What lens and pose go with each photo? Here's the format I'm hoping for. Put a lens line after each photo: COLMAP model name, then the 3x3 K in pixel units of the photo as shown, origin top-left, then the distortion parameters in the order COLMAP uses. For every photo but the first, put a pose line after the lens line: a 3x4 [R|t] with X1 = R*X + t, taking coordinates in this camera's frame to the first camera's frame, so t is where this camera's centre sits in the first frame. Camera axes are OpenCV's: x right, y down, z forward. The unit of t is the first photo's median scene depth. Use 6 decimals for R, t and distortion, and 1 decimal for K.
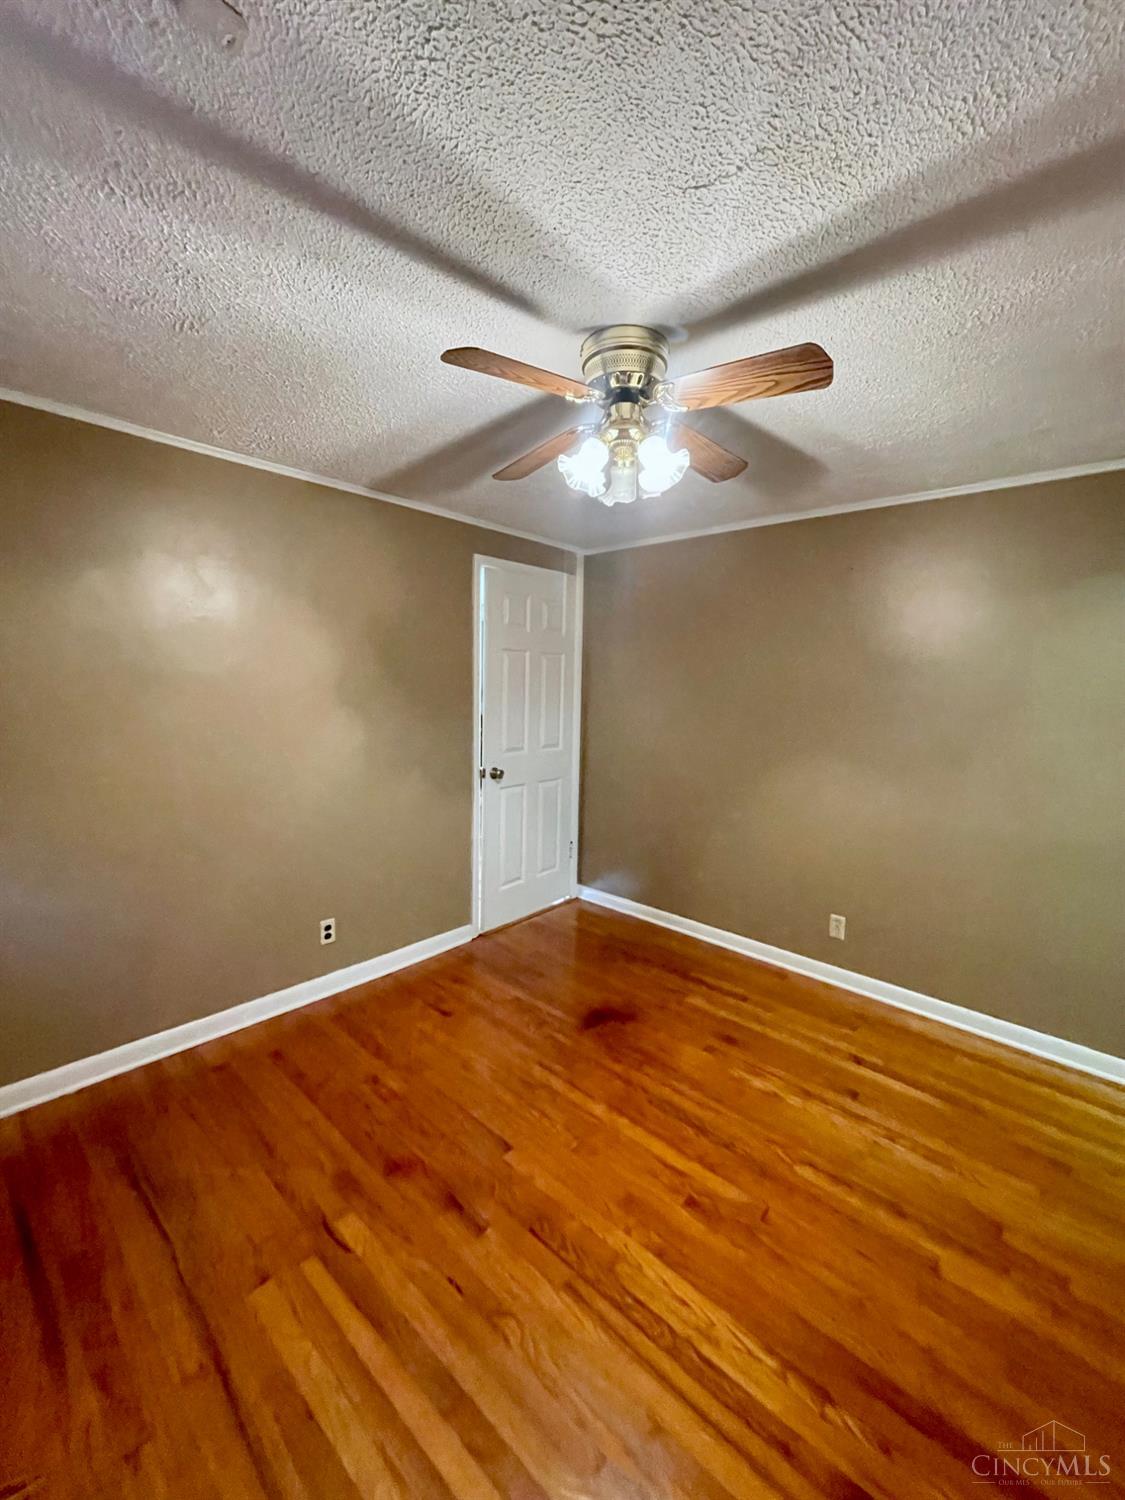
lens RADIAL K [[602.6, 0, 562.5], [0, 602.6, 750.0], [0, 0, 1]] dist [-0.001642, 0.000333]
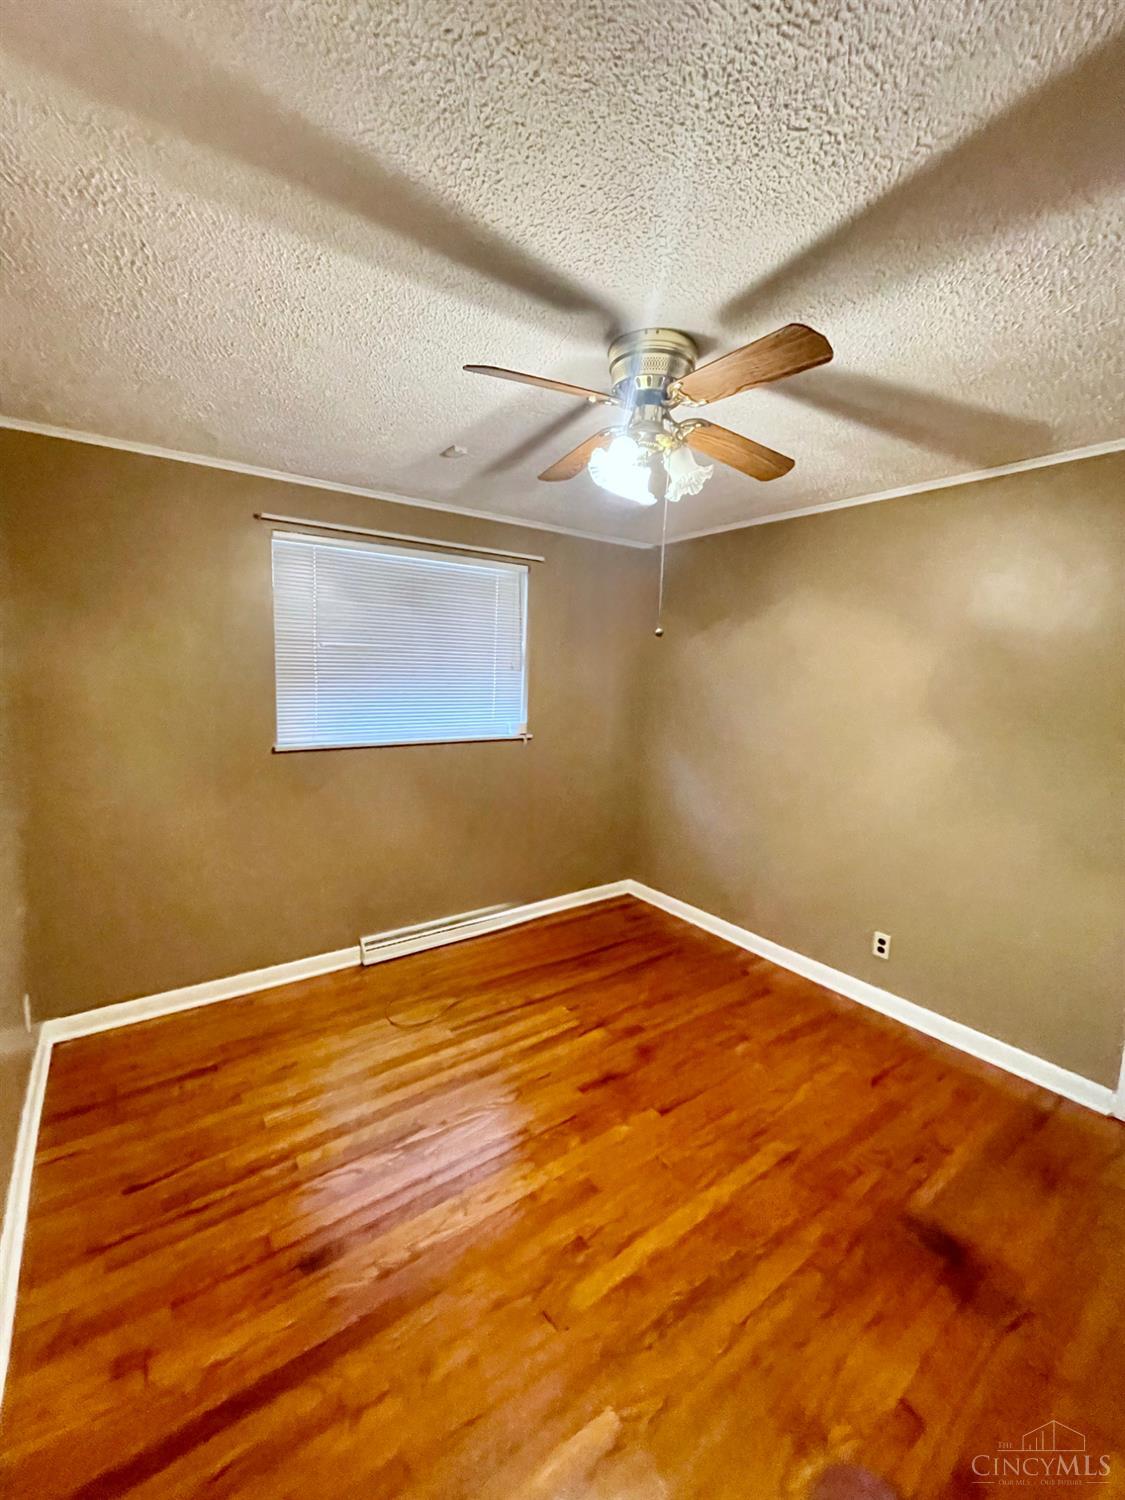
lens RADIAL K [[602.6, 0, 562.5], [0, 602.6, 750.0], [0, 0, 1]] dist [-0.001642, 0.000333]
pose [[-0.205096, 0.097409, -0.973882, 0.879844], [-0.135944, 0.982555, 0.126906, -0.089320], [0.969255, 0.158421, -0.188276, 0.866376]]
